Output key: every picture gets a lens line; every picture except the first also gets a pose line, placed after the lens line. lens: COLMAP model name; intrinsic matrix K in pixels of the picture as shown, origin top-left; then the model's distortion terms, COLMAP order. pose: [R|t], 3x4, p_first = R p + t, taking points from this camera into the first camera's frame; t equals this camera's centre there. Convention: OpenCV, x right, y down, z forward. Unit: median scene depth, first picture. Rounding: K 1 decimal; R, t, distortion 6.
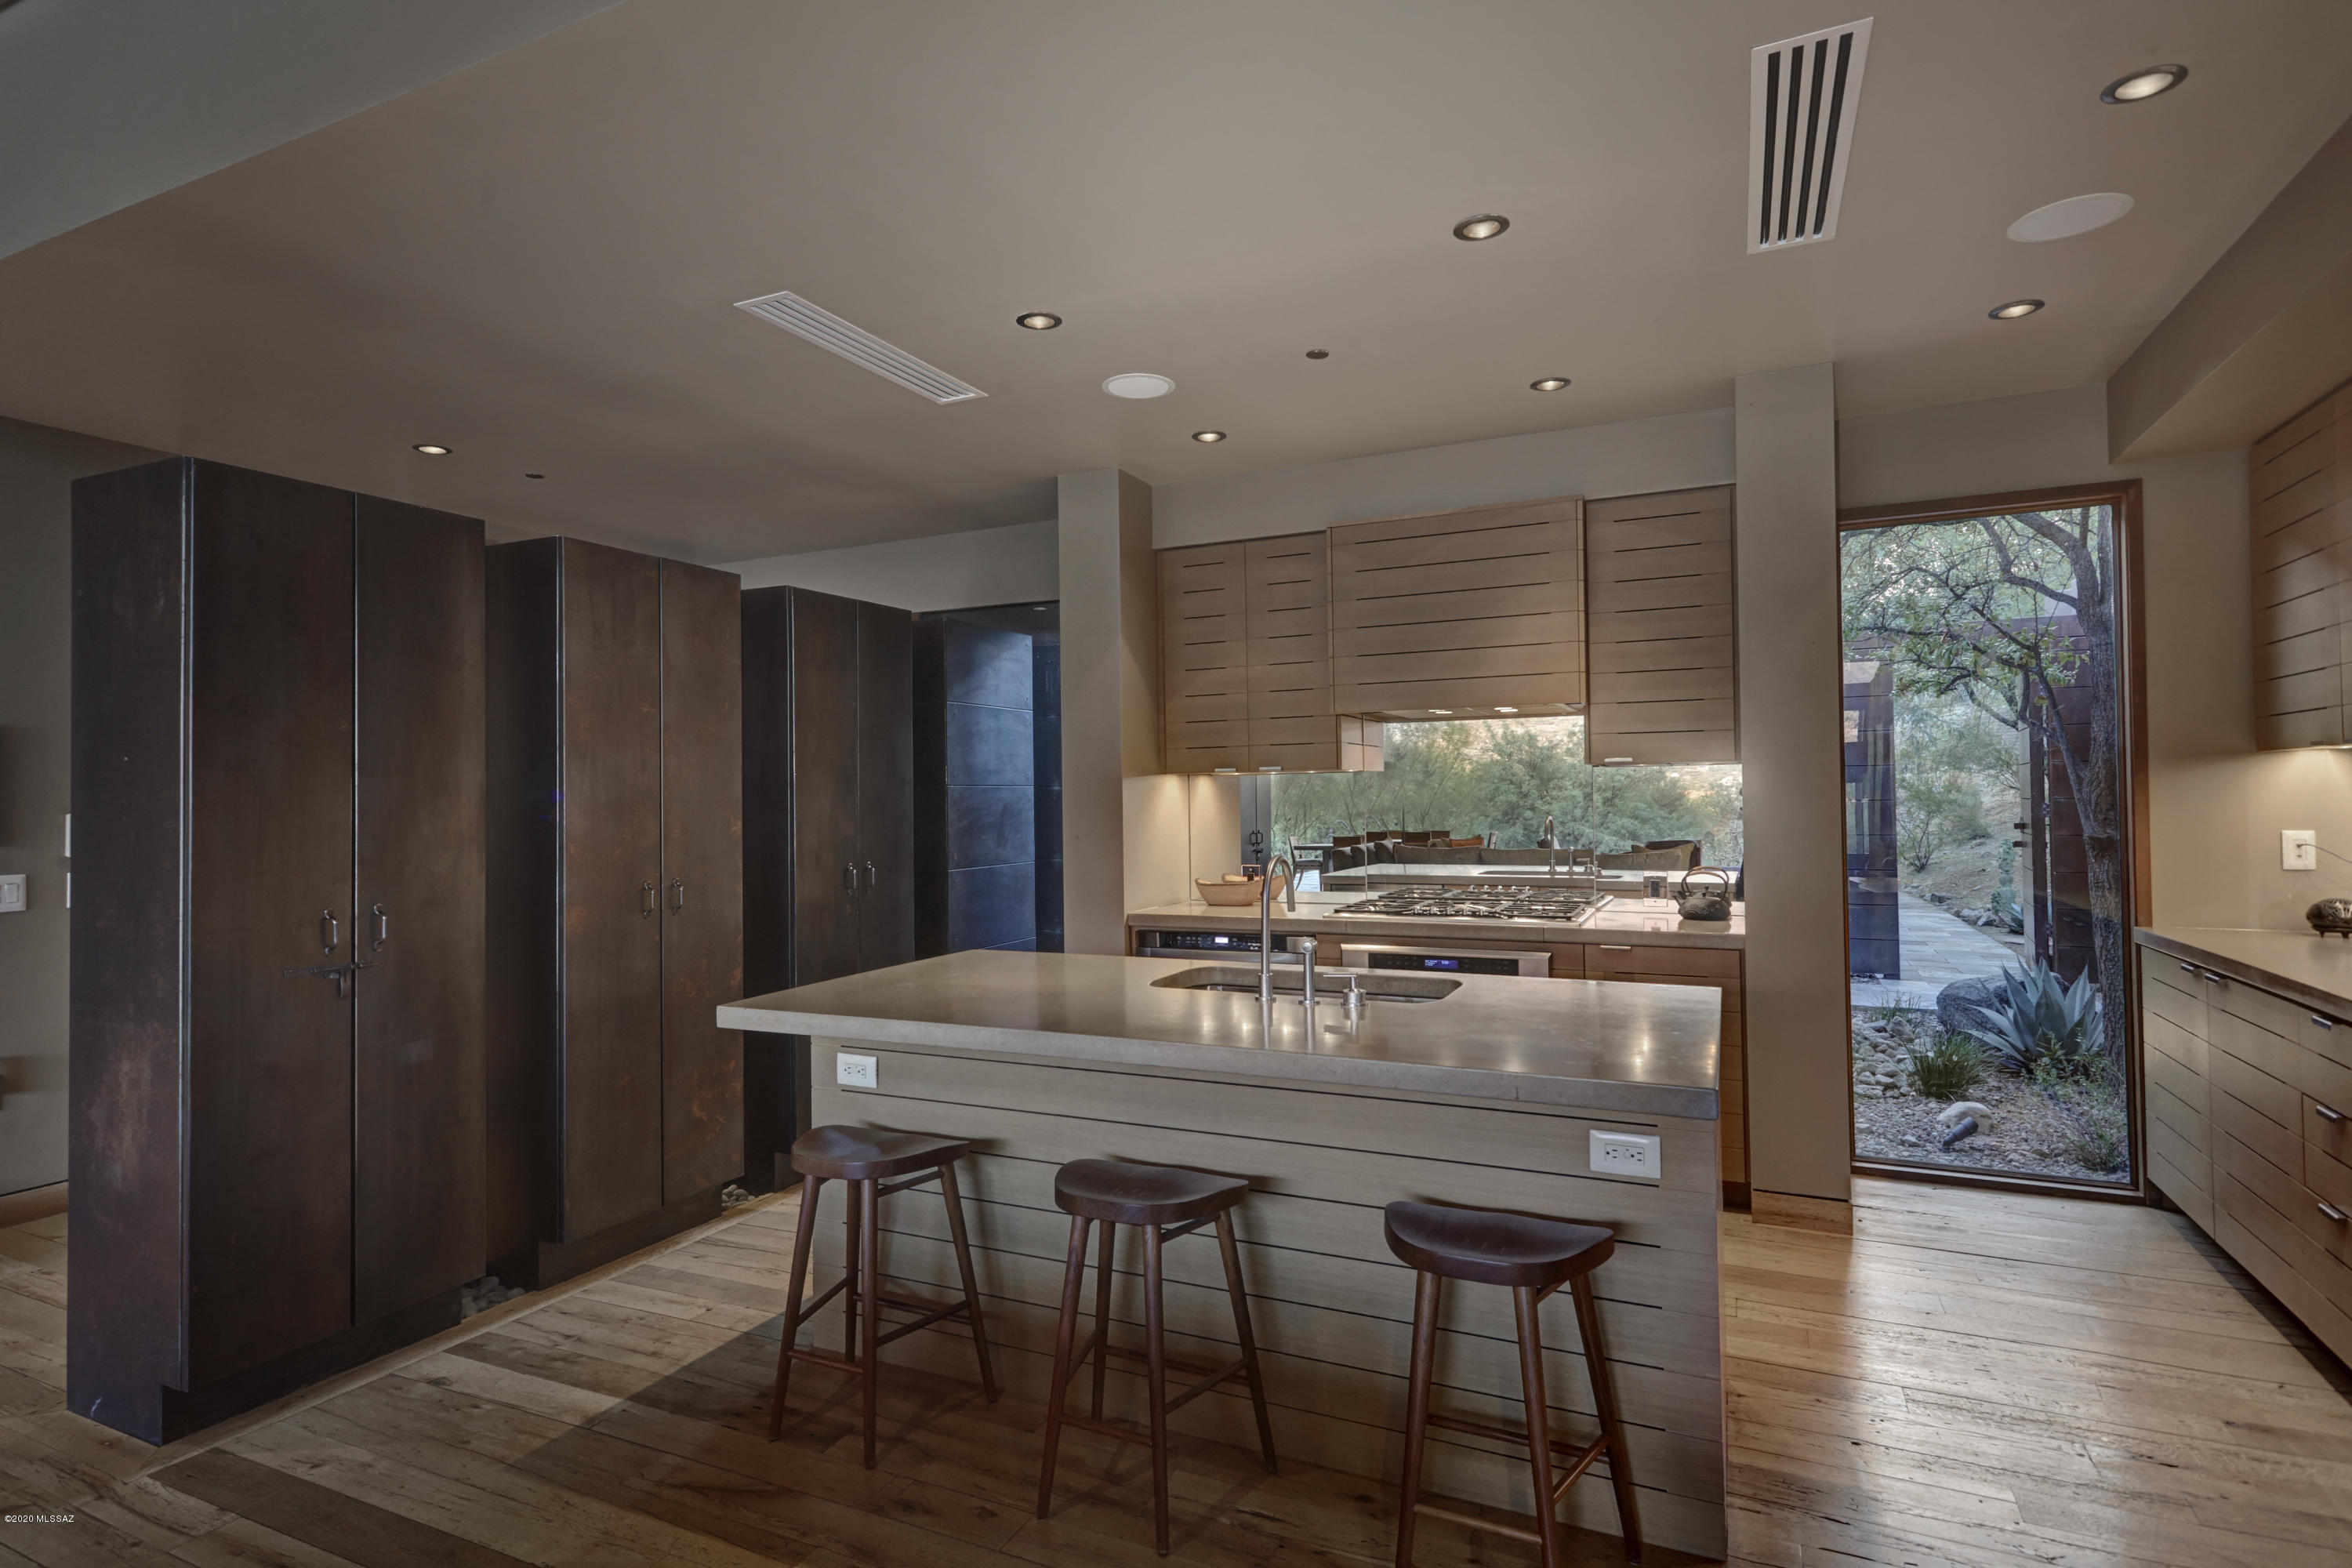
lens RADIAL K [[1215.8, 0, 1171.4], [0, 1215.8, 782.9], [0, 0, 1]] dist [0.004390, 0.000721]
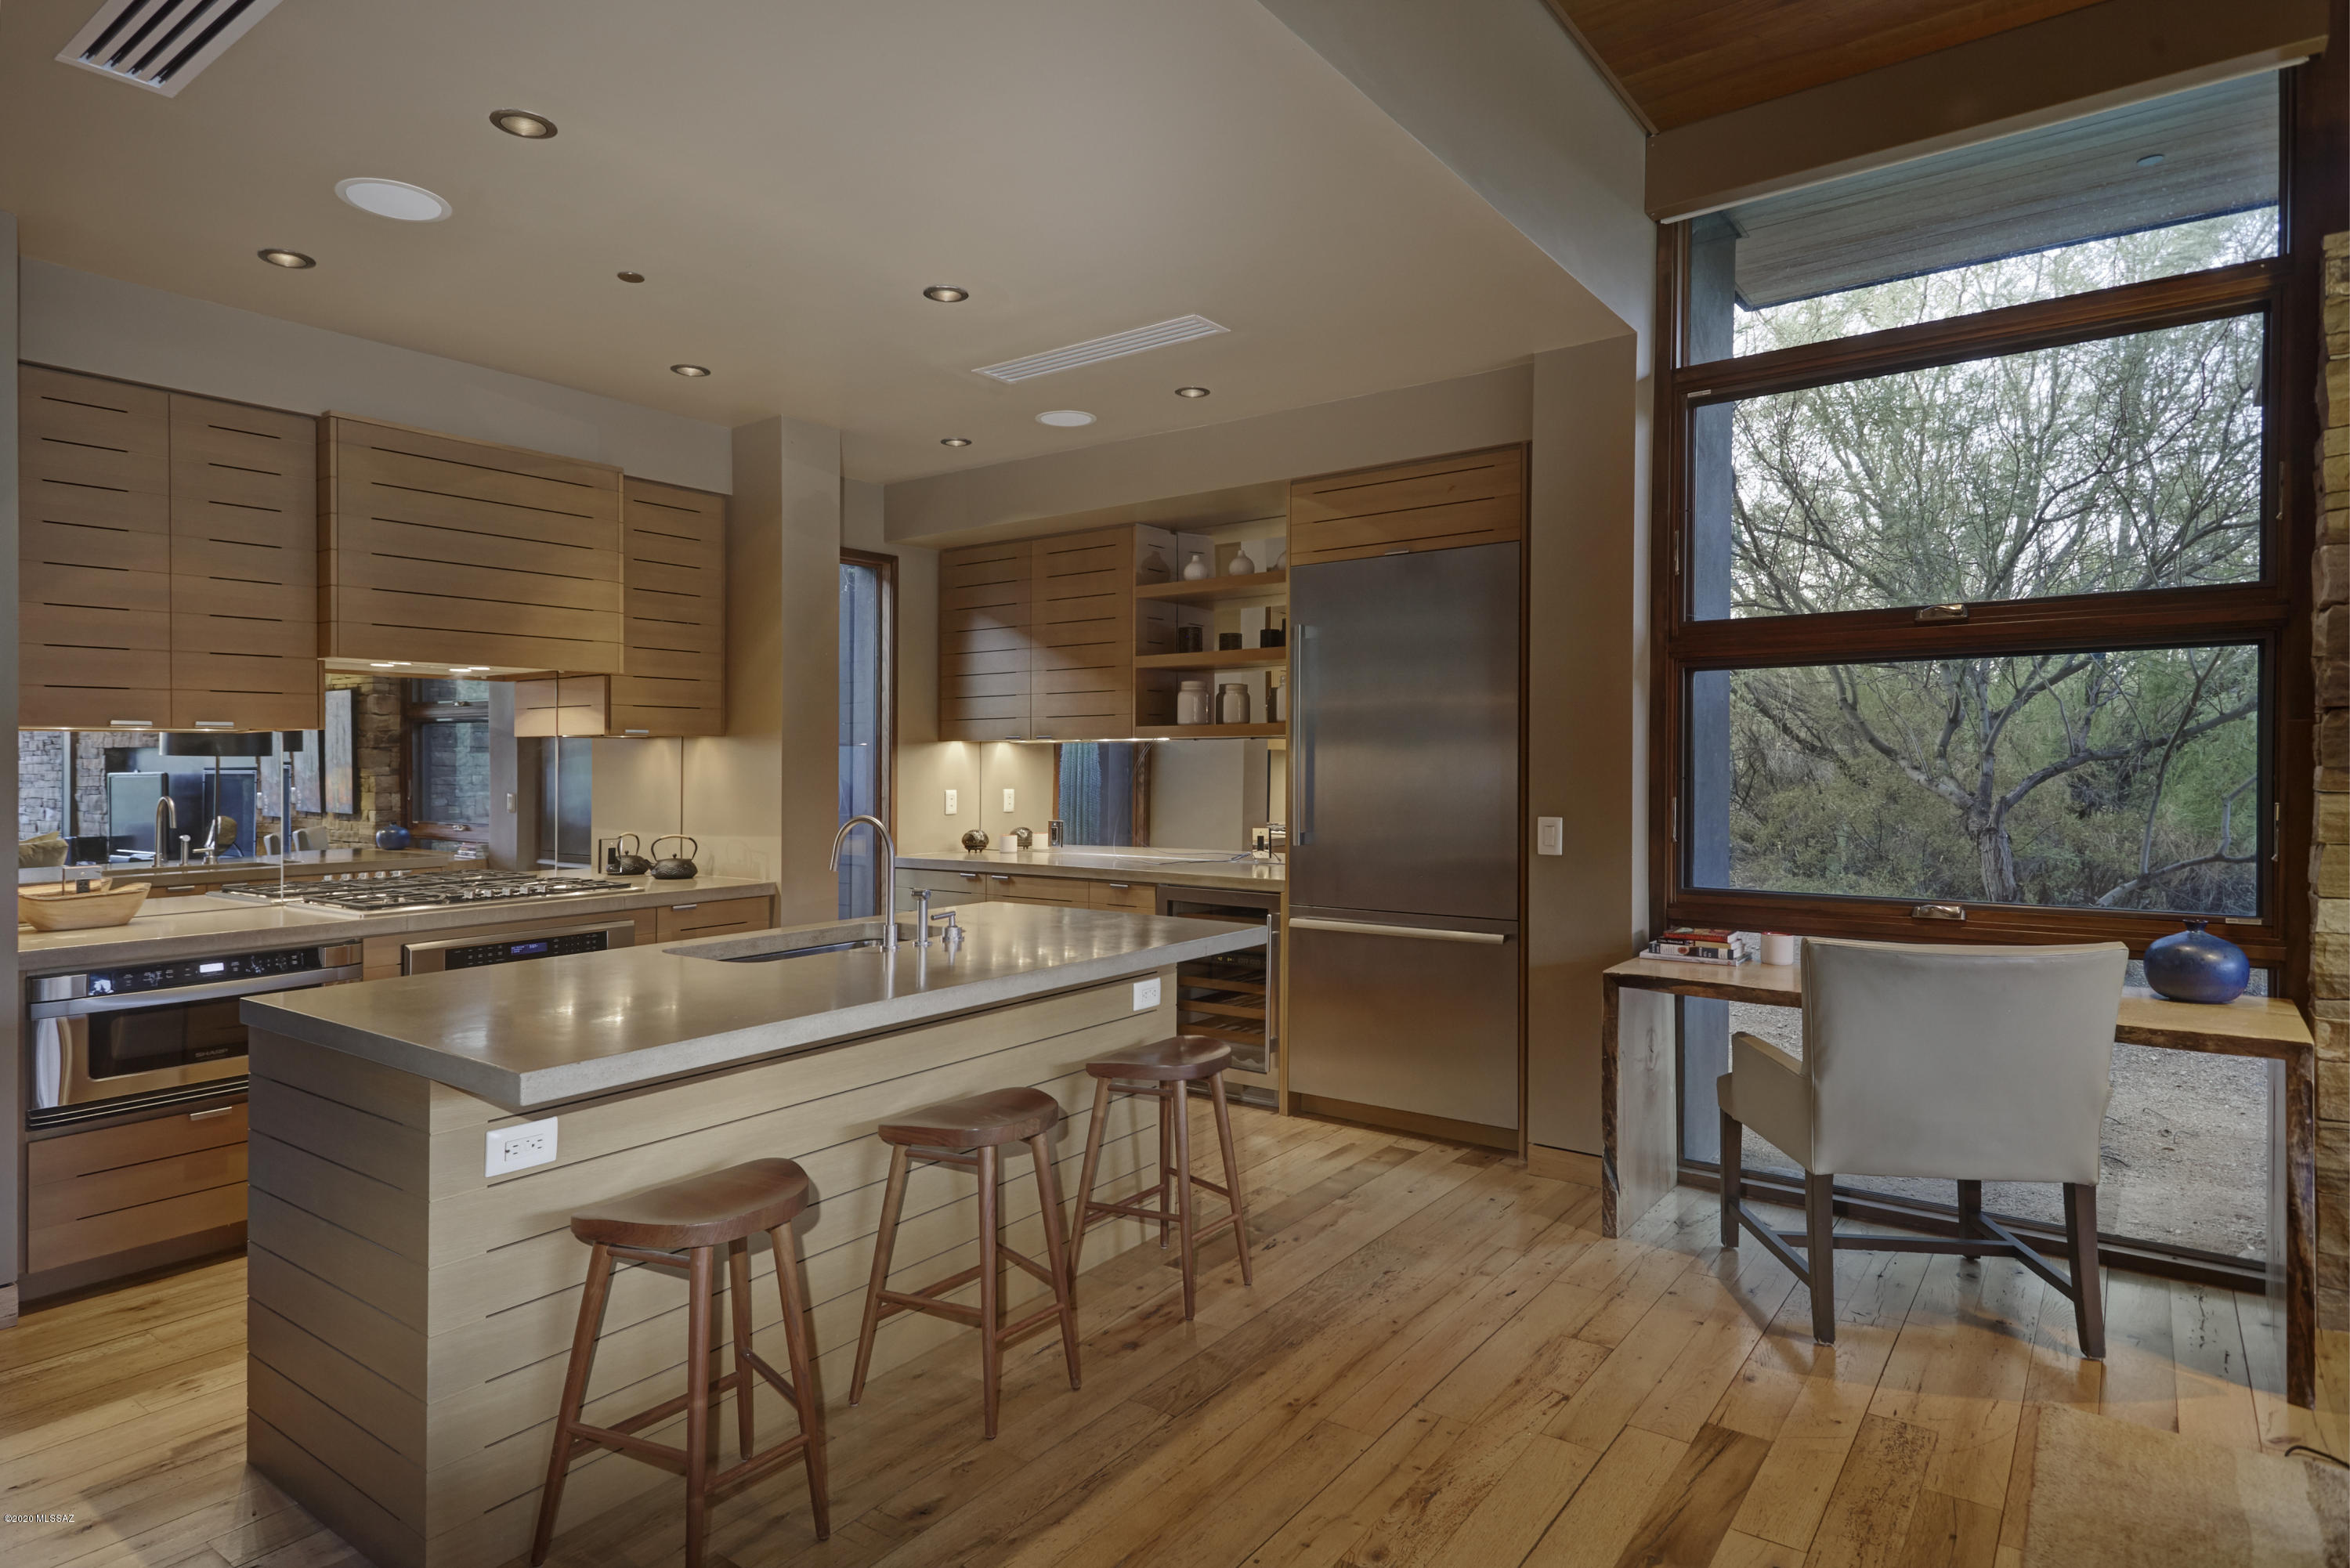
lens RADIAL K [[1308.8, 0, 1174.0], [0, 1308.8, 775.3], [0, 0, 1]] dist [0.002715, 0.000332]
pose [[0.191973, 0.000681, 0.981400, -0.644298], [-0.012819, 0.999916, 0.001814, 0.011154], [-0.981317, -0.012929, 0.191965, 0.339690]]
